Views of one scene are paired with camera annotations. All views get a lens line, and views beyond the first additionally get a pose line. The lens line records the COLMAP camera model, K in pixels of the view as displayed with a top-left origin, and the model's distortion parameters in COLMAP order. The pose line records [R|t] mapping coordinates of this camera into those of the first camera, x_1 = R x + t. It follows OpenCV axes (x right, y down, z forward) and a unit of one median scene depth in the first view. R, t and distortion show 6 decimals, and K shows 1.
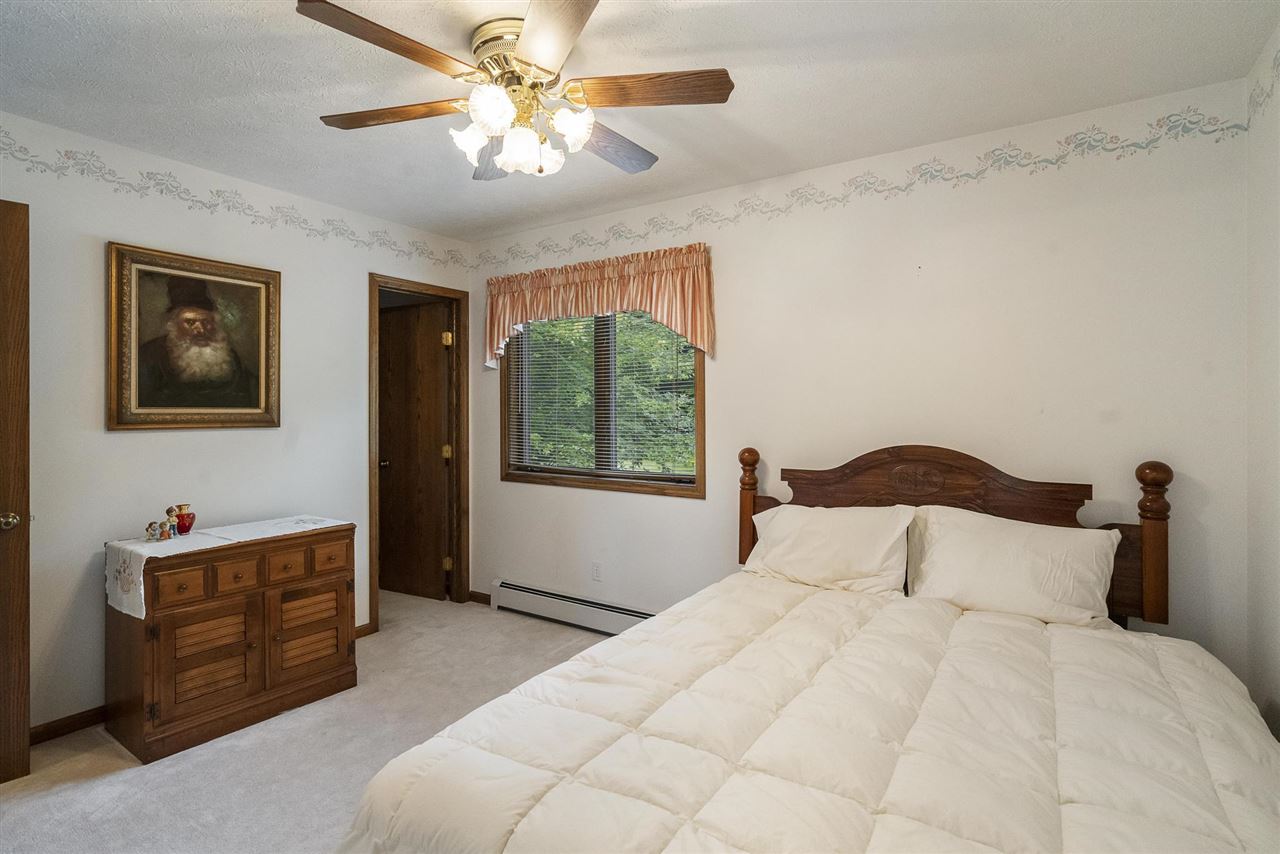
lens RADIAL K [[613.8, 0, 637.8], [0, 613.8, 427.6], [0, 0, 1]] dist [0.006145, -0.002101]
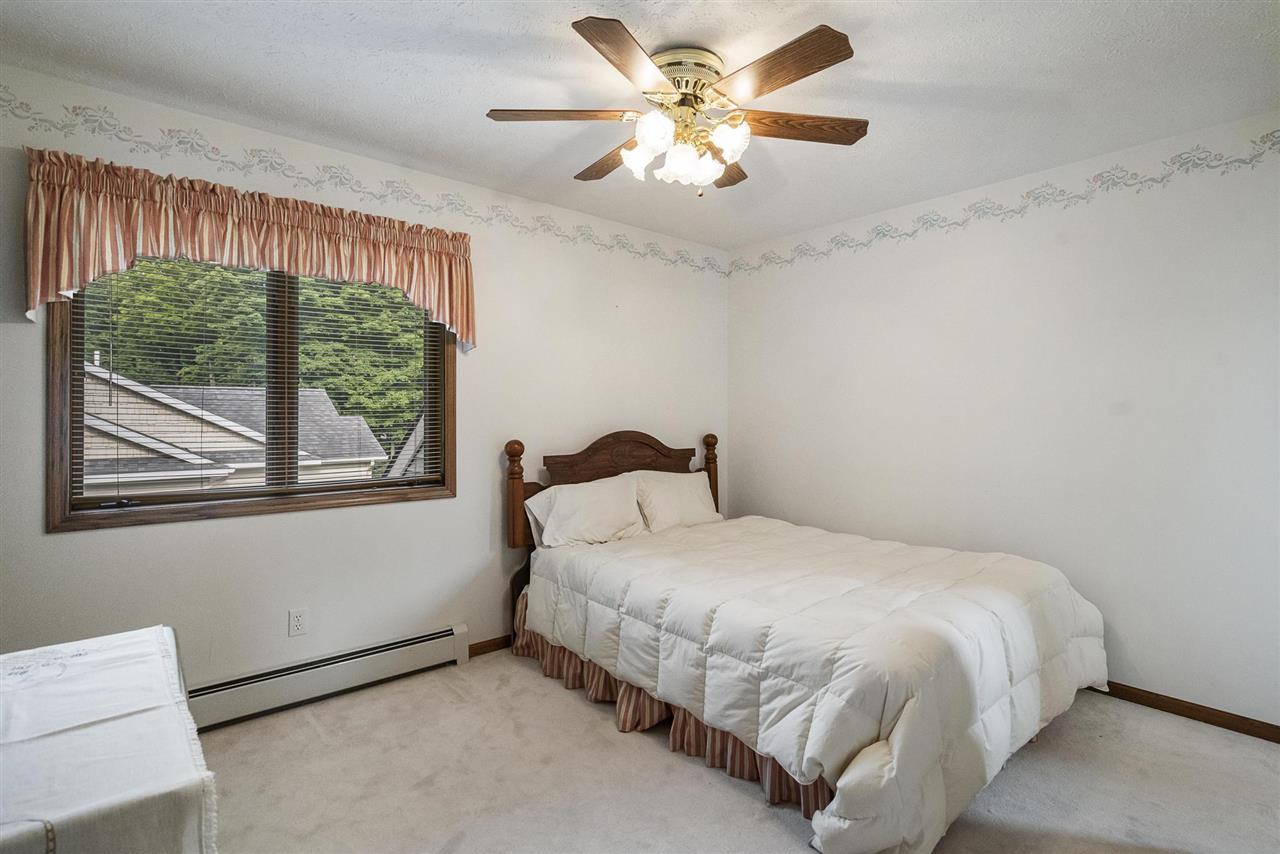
lens RADIAL K [[613.8, 0, 636.2], [0, 613.8, 413.8], [0, 0, 1]] dist [0.006145, -0.002101]
pose [[0.295040, -0.004140, 0.955476, -0.791873], [0.020678, 0.999784, -0.002053, -0.006467], [-0.955261, 0.020363, 0.295062, 0.480750]]
